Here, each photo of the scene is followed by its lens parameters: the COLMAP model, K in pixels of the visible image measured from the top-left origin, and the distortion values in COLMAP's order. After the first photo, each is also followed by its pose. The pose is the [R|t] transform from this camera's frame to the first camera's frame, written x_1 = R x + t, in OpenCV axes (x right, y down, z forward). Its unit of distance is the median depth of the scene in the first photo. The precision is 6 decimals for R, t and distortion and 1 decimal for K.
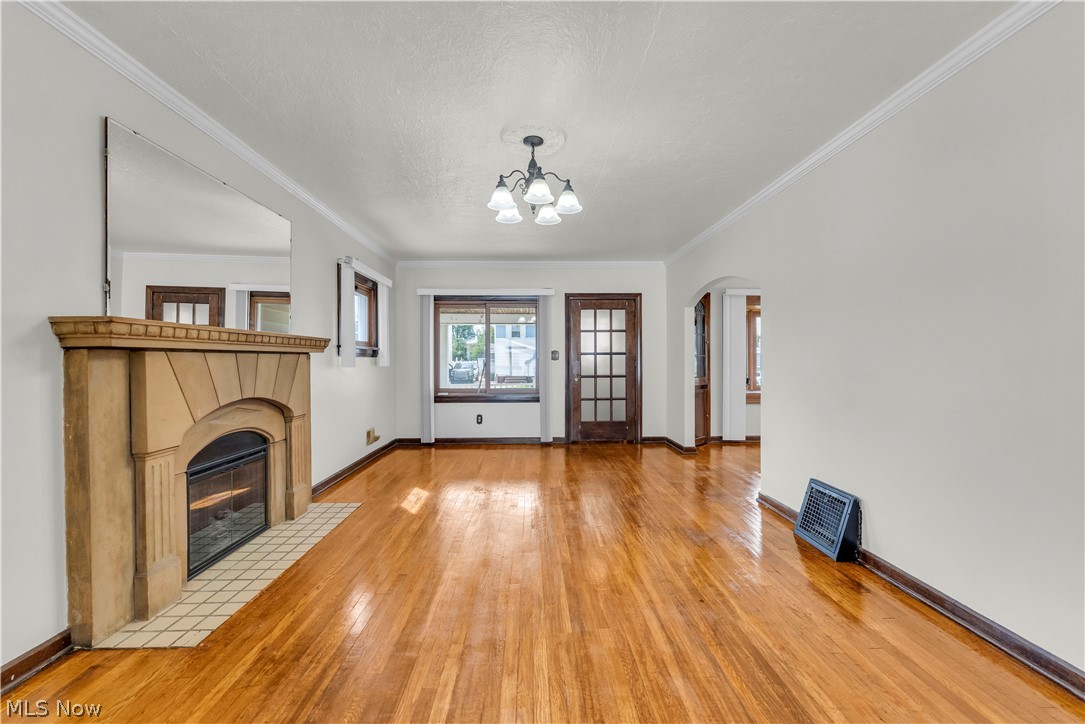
lens RADIAL K [[439.8, 0, 542.5], [0, 439.8, 362.0], [0, 0, 1]] dist [-0.000132, -0.000221]
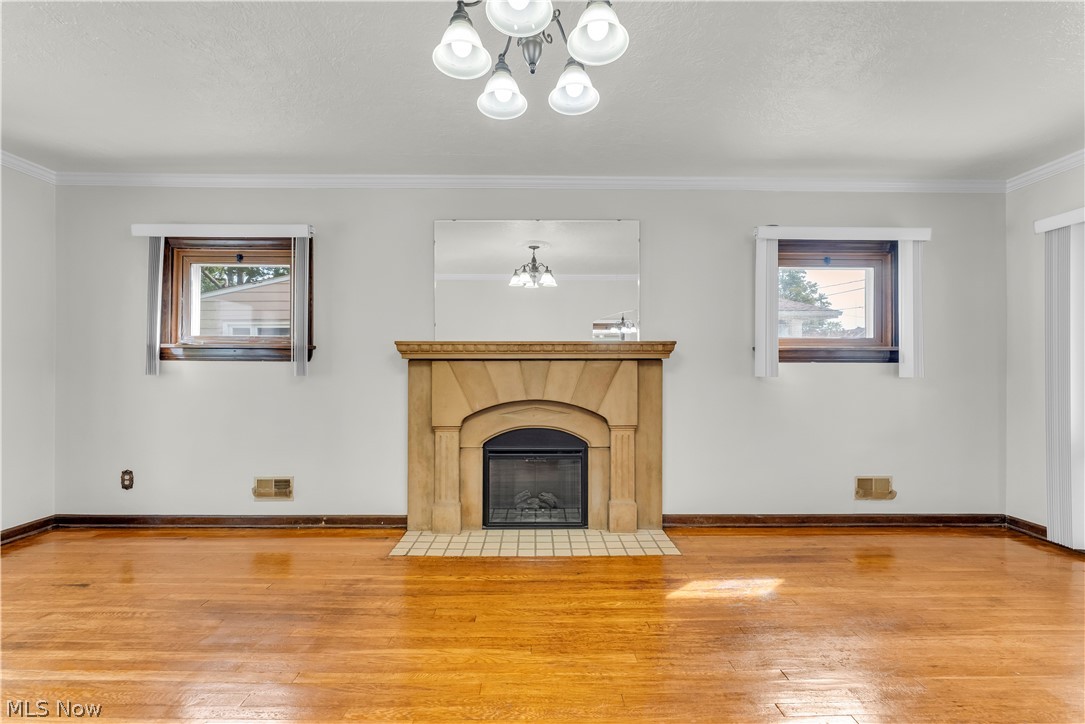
lens RADIAL K [[439.8, 0, 542.5], [0, 439.8, 362.0], [0, 0, 1]] dist [-0.000132, -0.000221]
pose [[-0.015405, -0.012778, -0.999800, 0.458492], [-0.004809, 0.999908, -0.012706, -0.002325], [0.999870, 0.004612, -0.015465, 0.979623]]
